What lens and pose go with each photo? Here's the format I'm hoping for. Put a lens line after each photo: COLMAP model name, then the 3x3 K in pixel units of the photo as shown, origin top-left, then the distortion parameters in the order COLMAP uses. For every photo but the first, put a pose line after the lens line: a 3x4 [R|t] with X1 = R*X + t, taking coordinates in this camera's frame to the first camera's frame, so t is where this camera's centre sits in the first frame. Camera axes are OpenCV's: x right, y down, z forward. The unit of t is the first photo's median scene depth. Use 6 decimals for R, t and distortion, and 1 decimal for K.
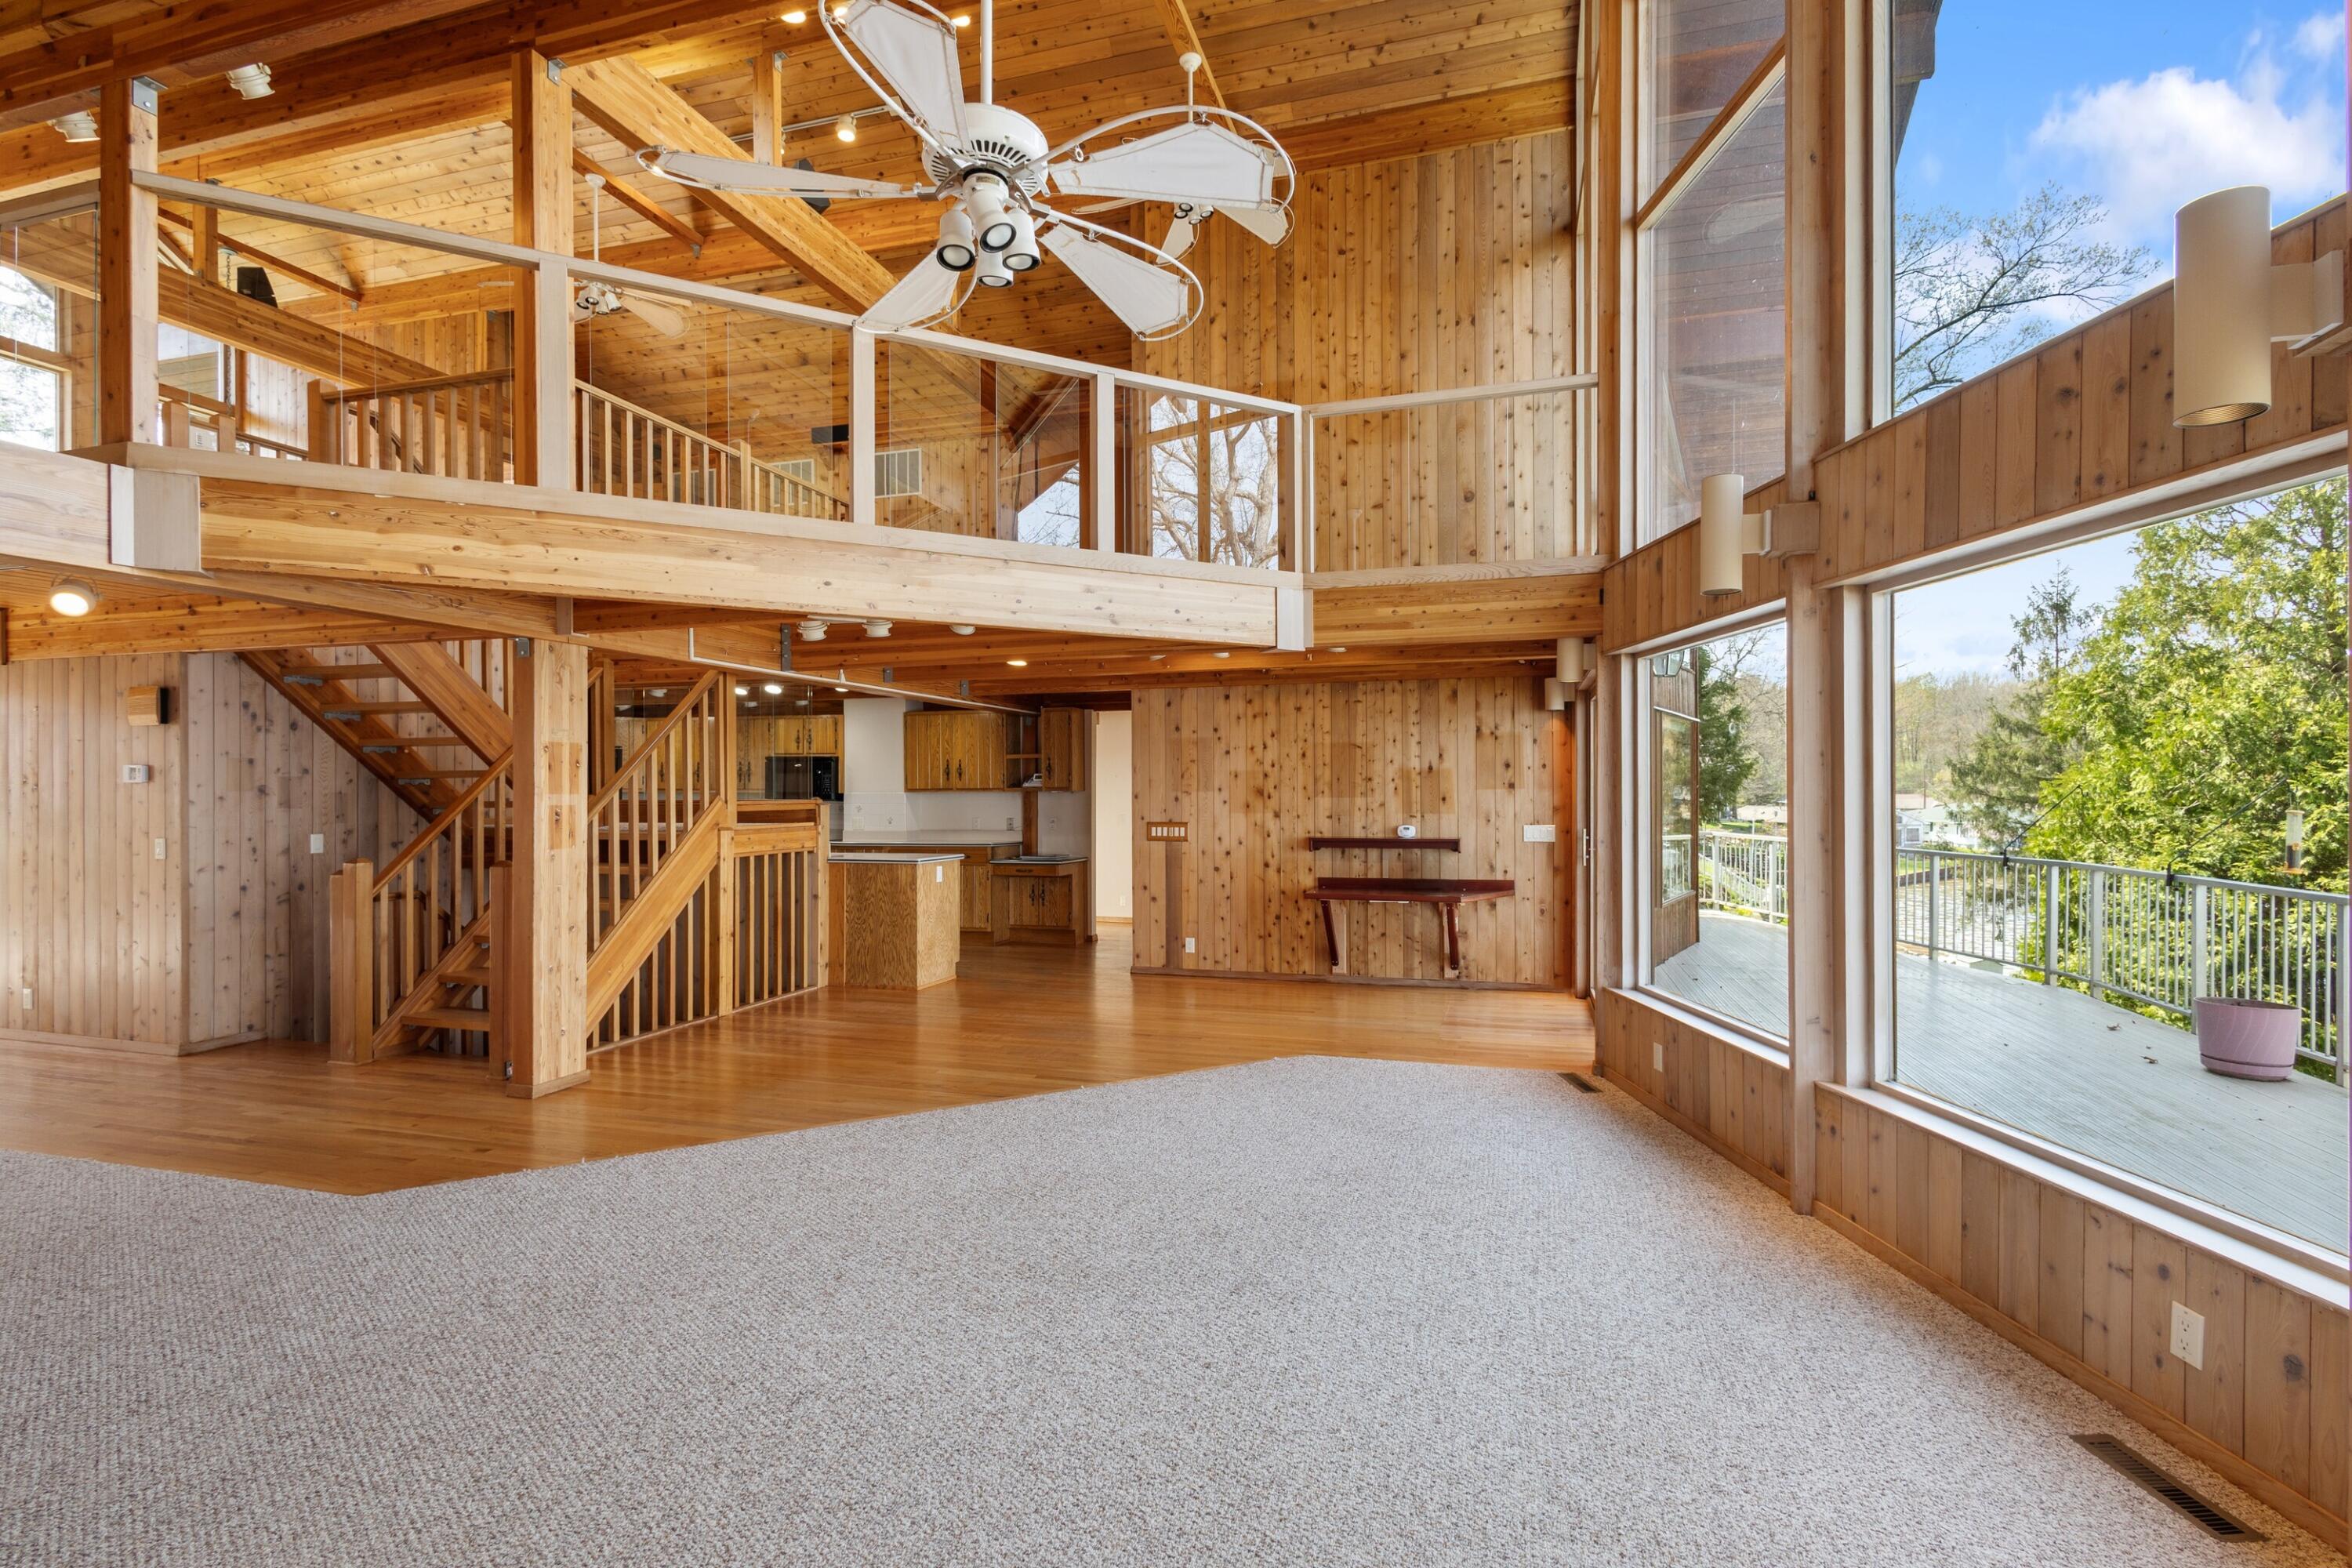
lens RADIAL K [[1093.9, 0, 1180.9], [0, 1093.9, 799.7], [0, 0, 1]] dist [0.011097, -0.003392]
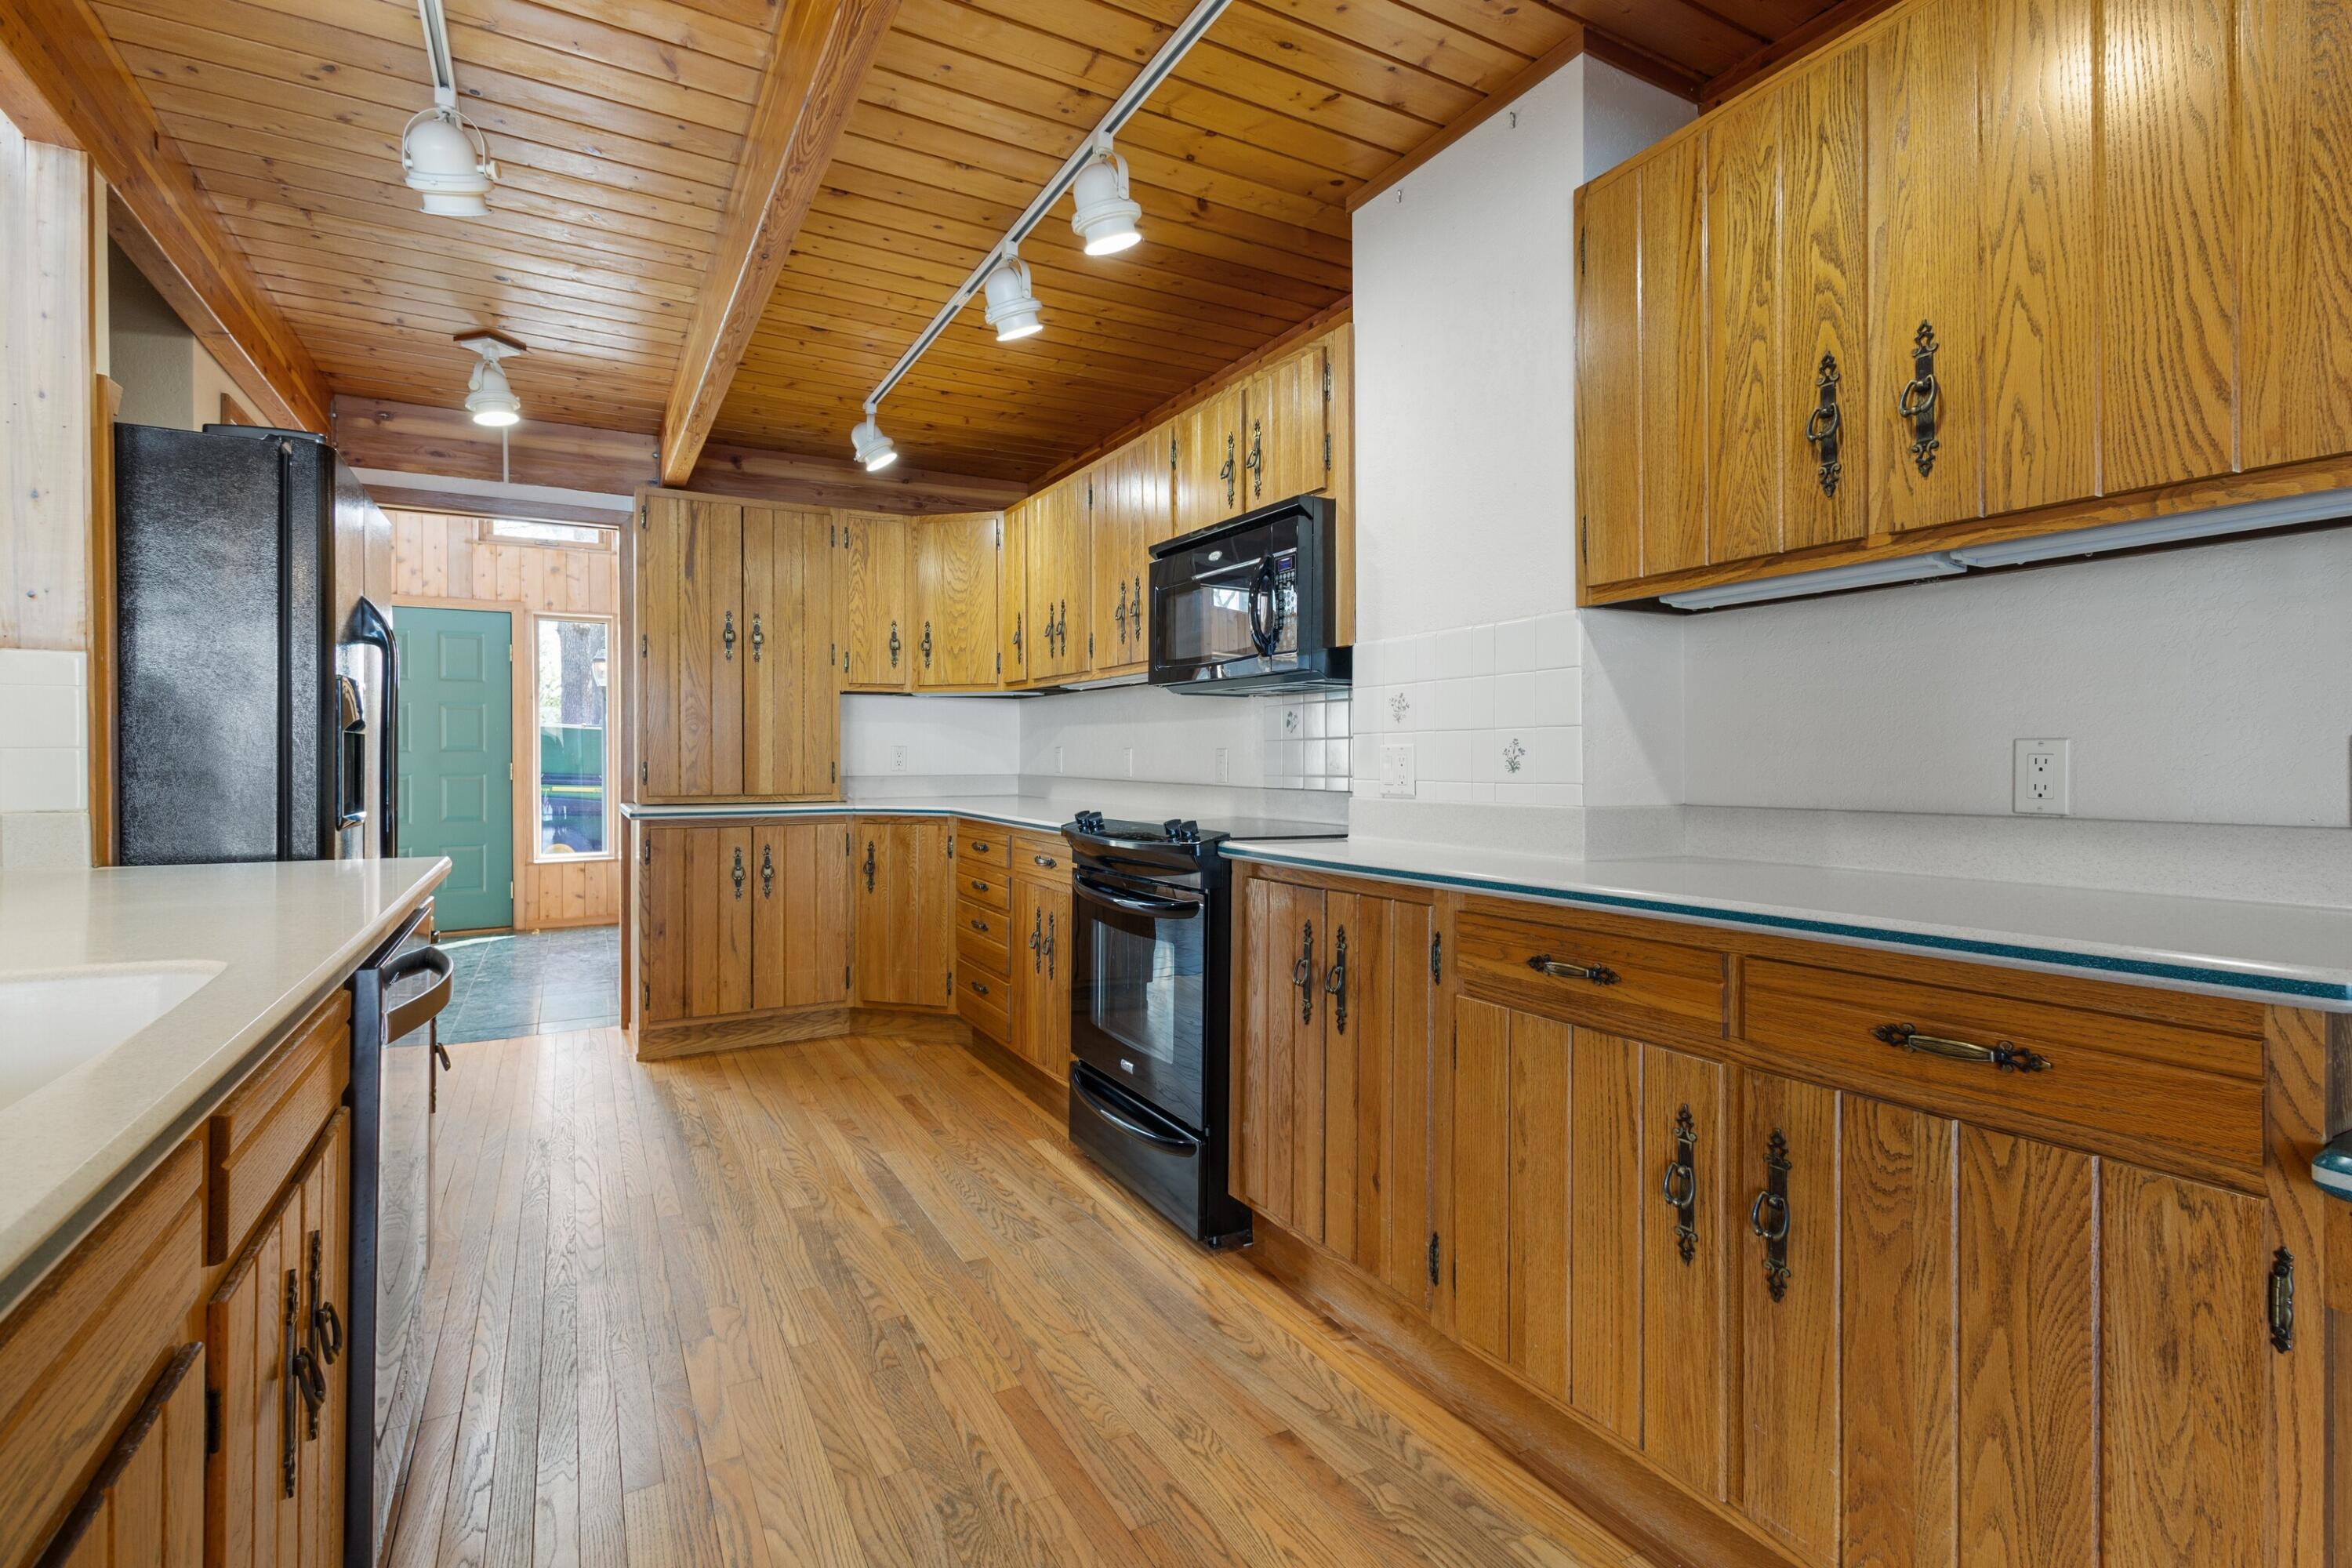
lens RADIAL K [[1096.9, 0, 1187.1], [0, 1096.9, 763.4], [0, 0, 1]] dist [0.025256, -0.013188]
pose [[0.719928, 0.003587, -0.694039, -0.261340], [-0.005624, 0.999984, -0.000666, 0.033639], [0.694025, 0.004383, 0.719937, 1.272397]]
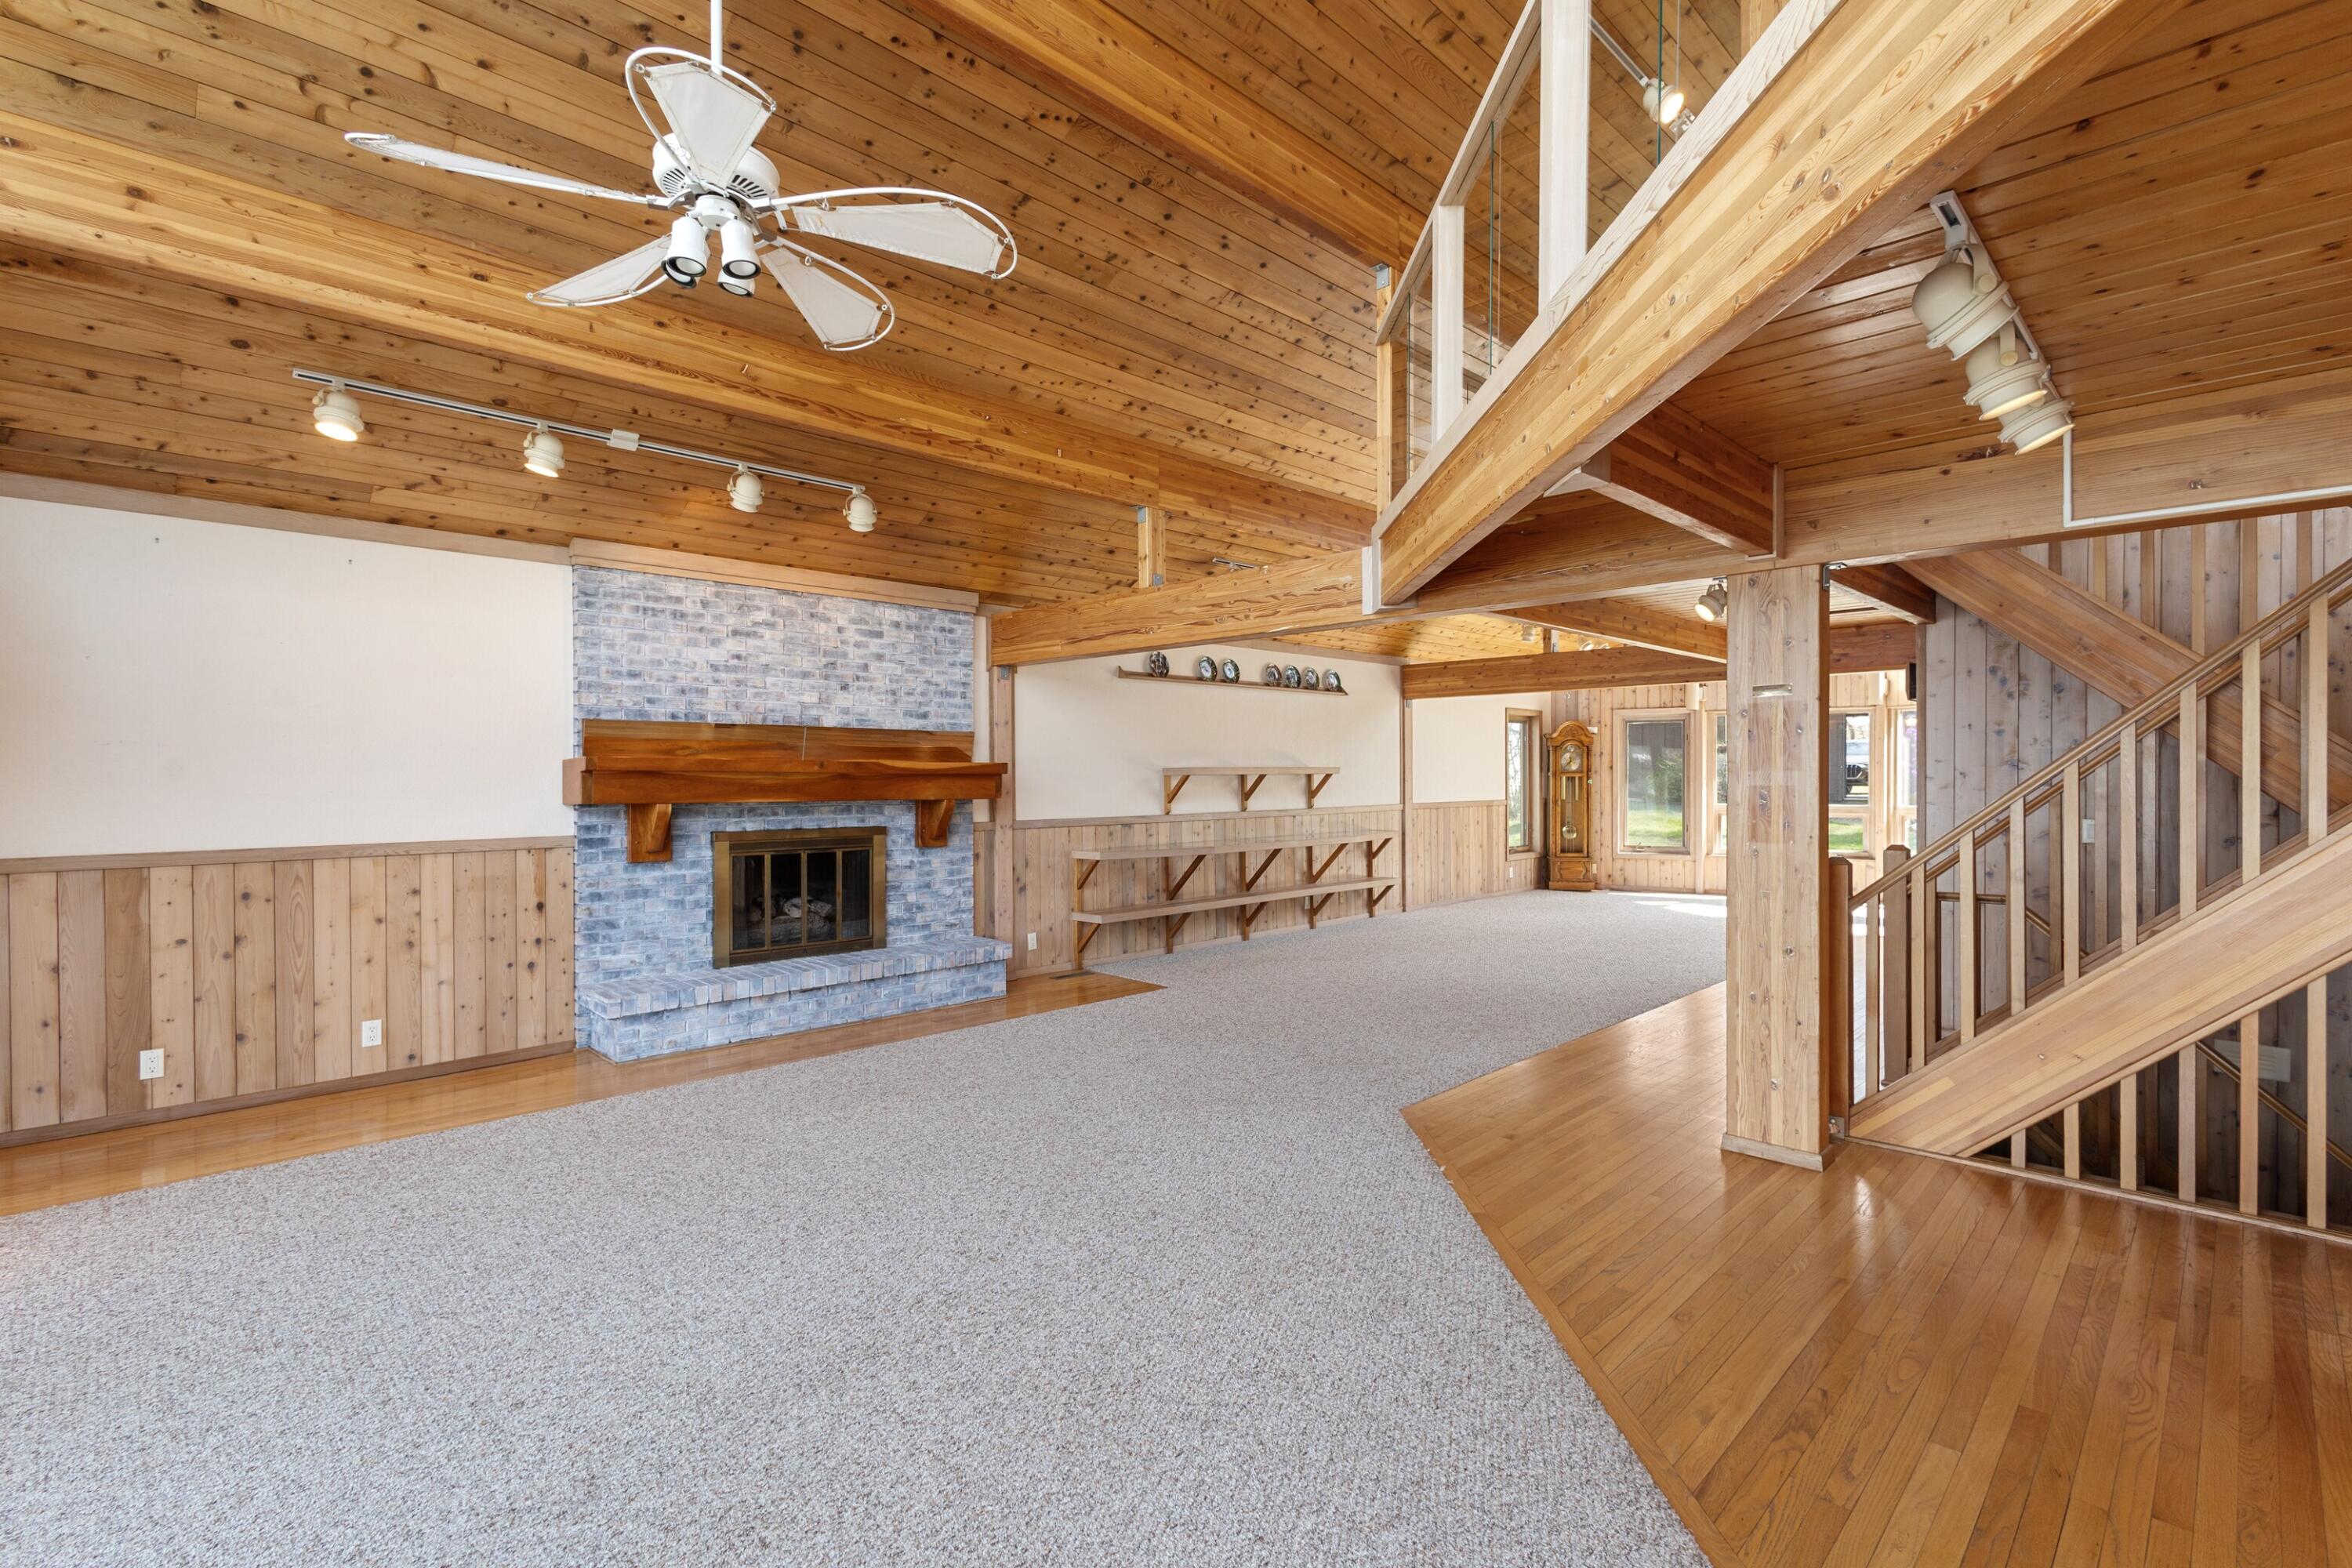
lens RADIAL K [[1075.5, 0, 1173.8], [0, 1075.5, 787.4], [0, 0, 1]] dist [0.010659, -0.001195]
pose [[-0.476568, 0.015503, -0.879001, 0.221057], [0.000033, 0.999845, 0.017616, -0.005135], [0.879138, 0.008366, -0.476495, 0.767535]]
